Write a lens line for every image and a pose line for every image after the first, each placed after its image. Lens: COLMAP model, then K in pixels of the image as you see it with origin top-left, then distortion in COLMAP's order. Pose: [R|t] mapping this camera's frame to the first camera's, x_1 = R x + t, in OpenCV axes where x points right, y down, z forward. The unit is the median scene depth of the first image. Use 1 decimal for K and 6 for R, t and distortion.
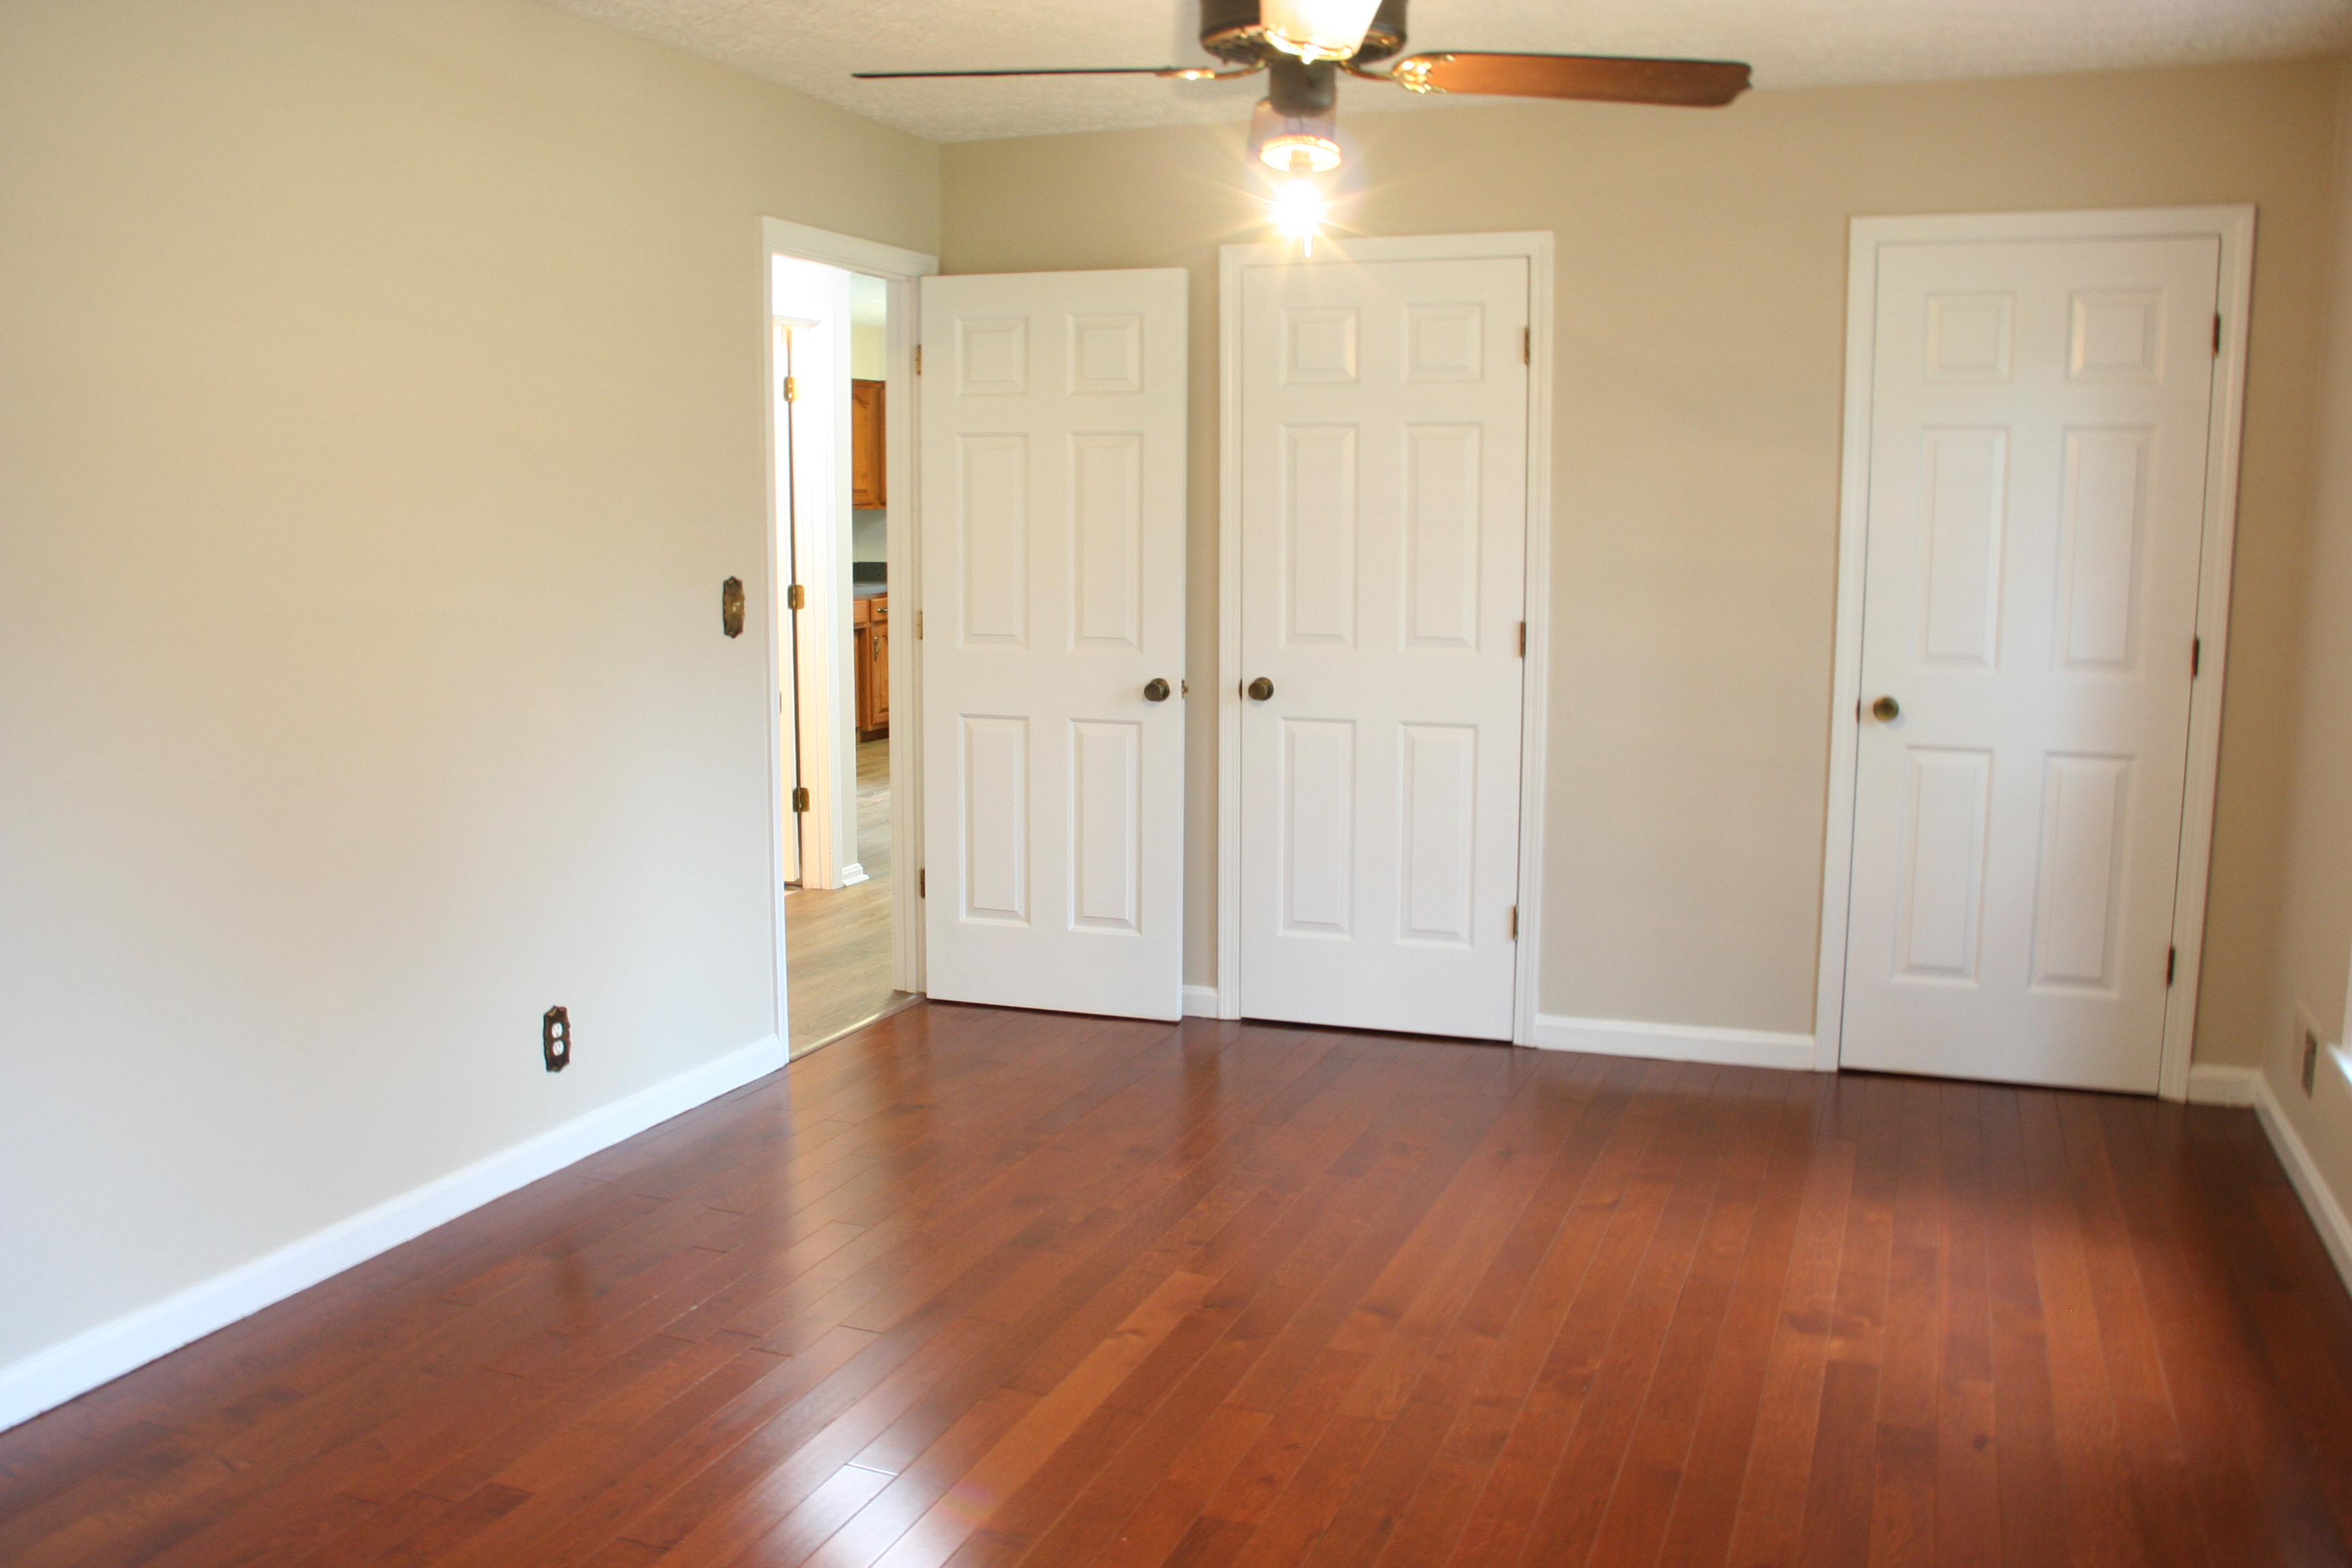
lens RADIAL K [[2005.9, 0, 1161.0], [0, 2005.9, 801.2], [0, 0, 1]] dist [-0.175058, 0.155305]
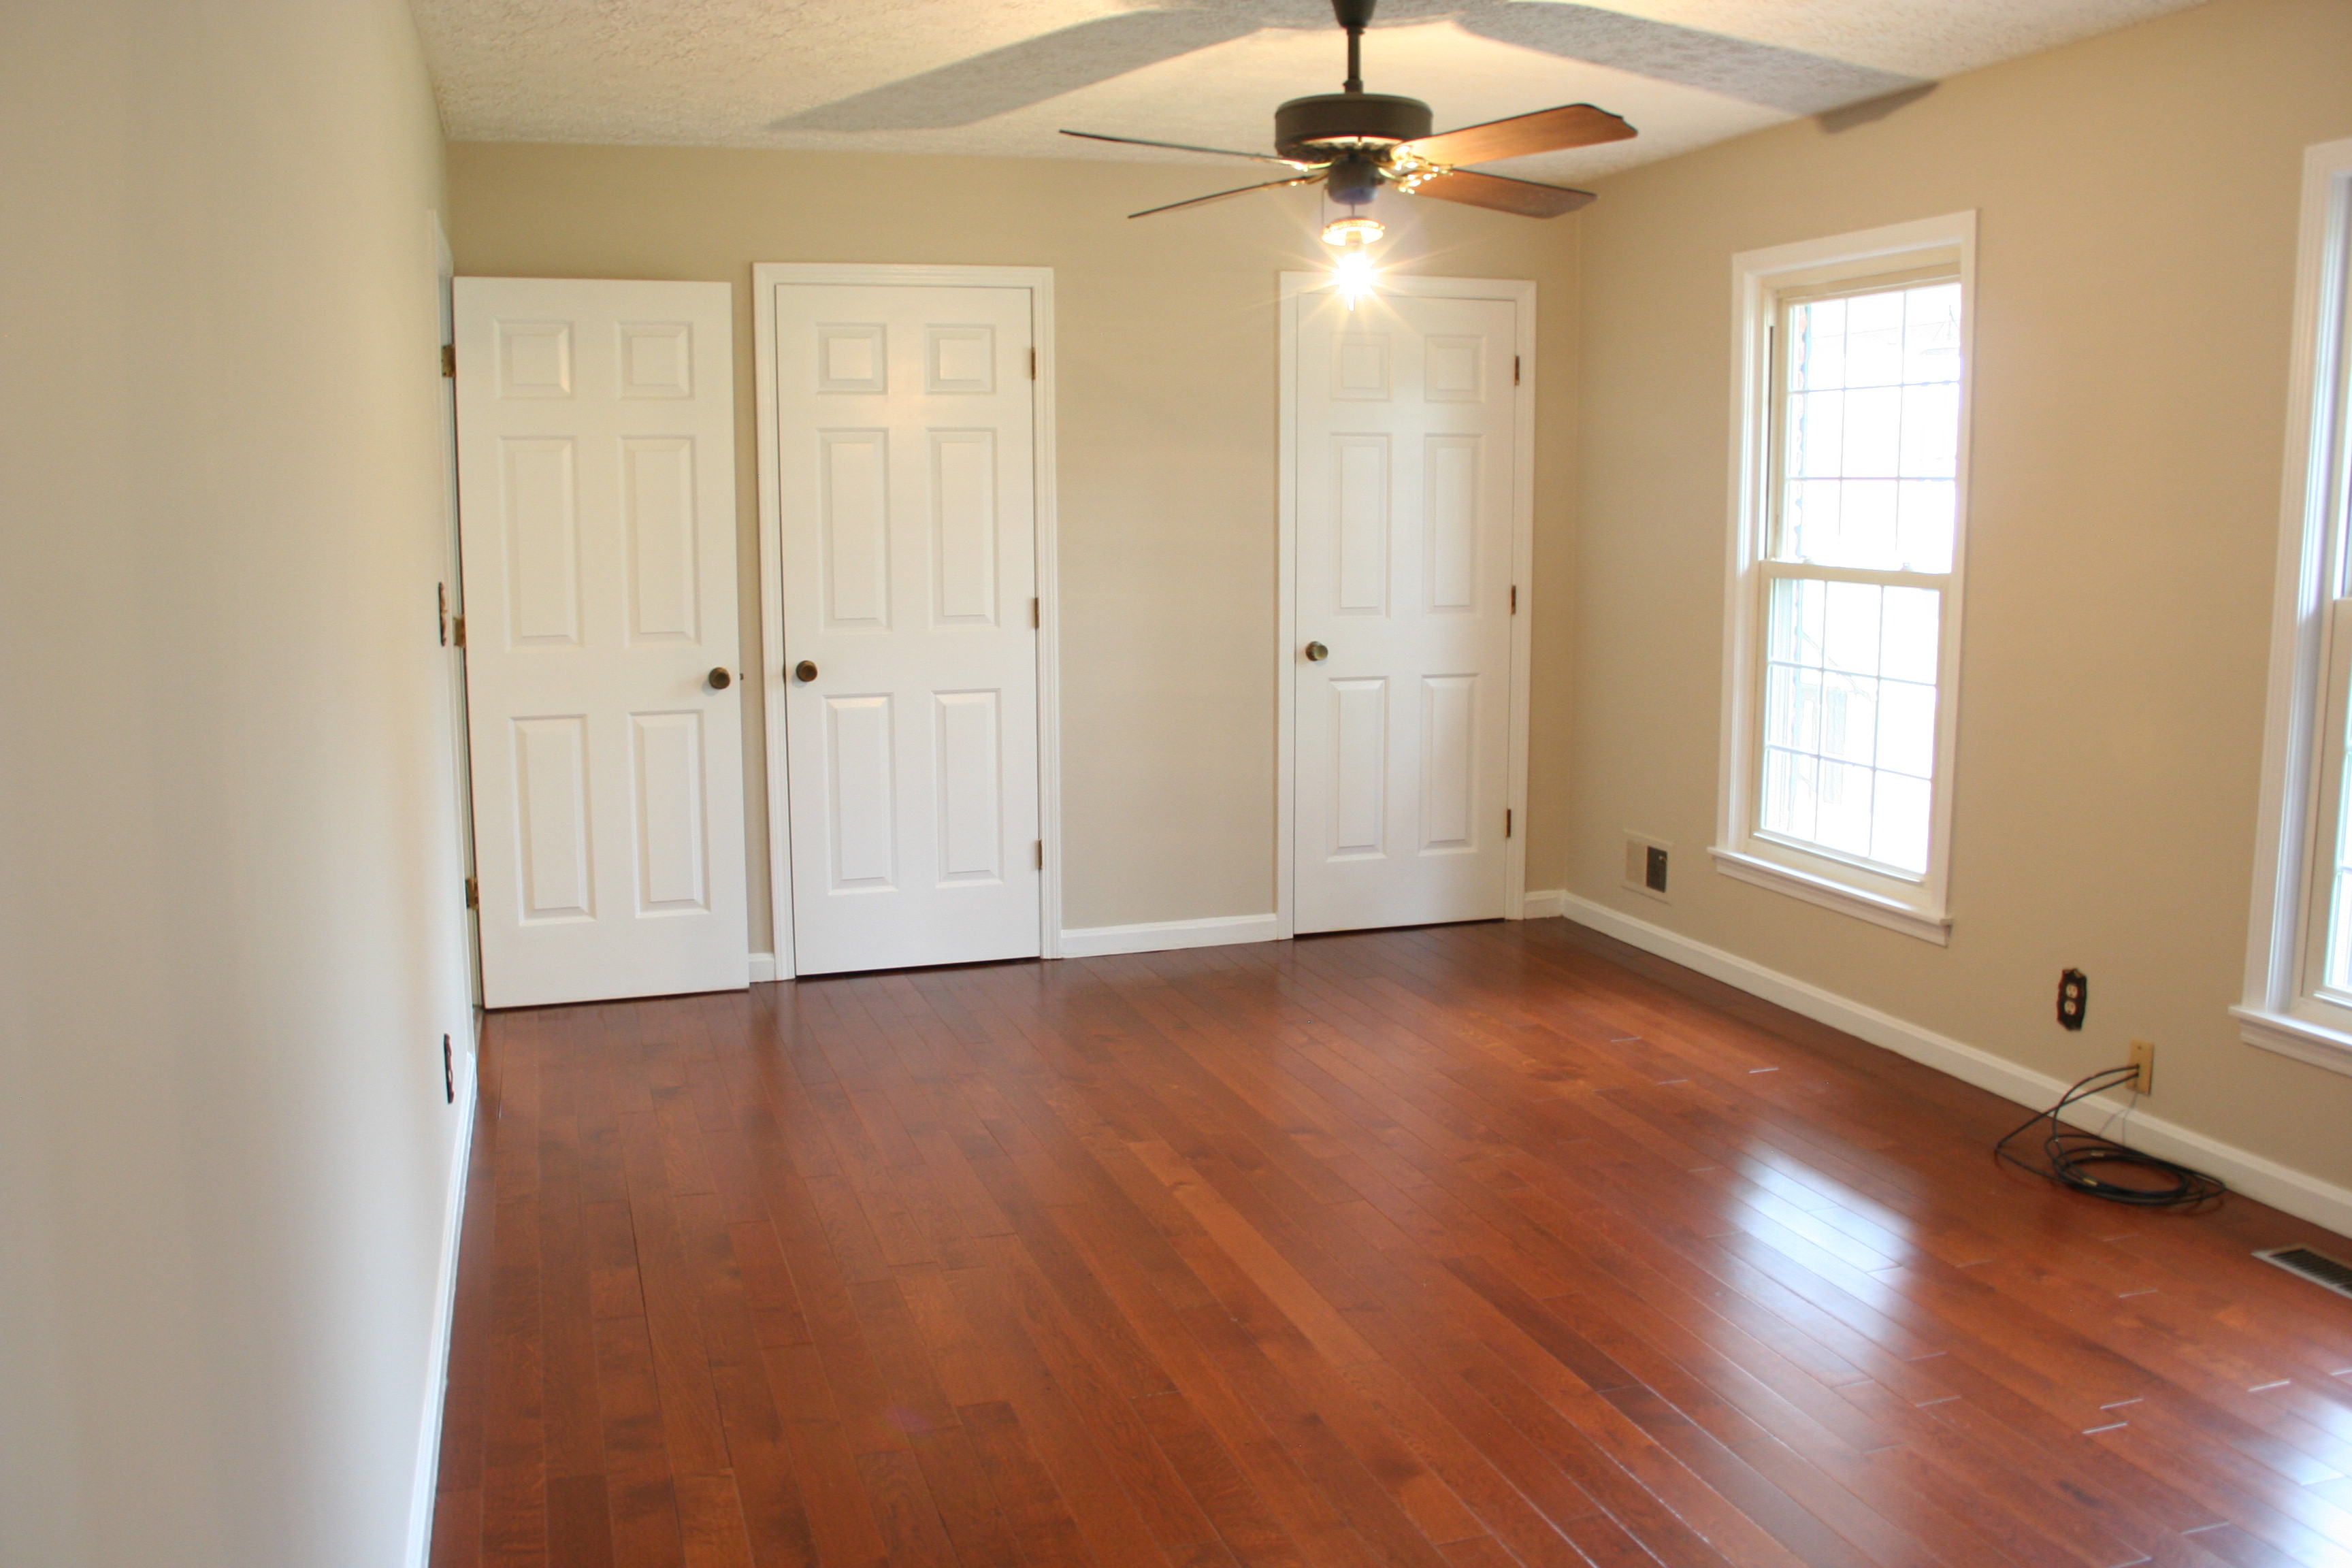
lens RADIAL K [[2005.9, 0, 1161.0], [0, 2005.9, 801.2], [0, 0, 1]] dist [-0.175058, 0.155305]
pose [[0.775217, -0.099865, 0.623752, -0.499781], [0.098735, 0.994444, 0.036503, -0.006409], [-0.623931, 0.033288, 0.780770, 0.034349]]
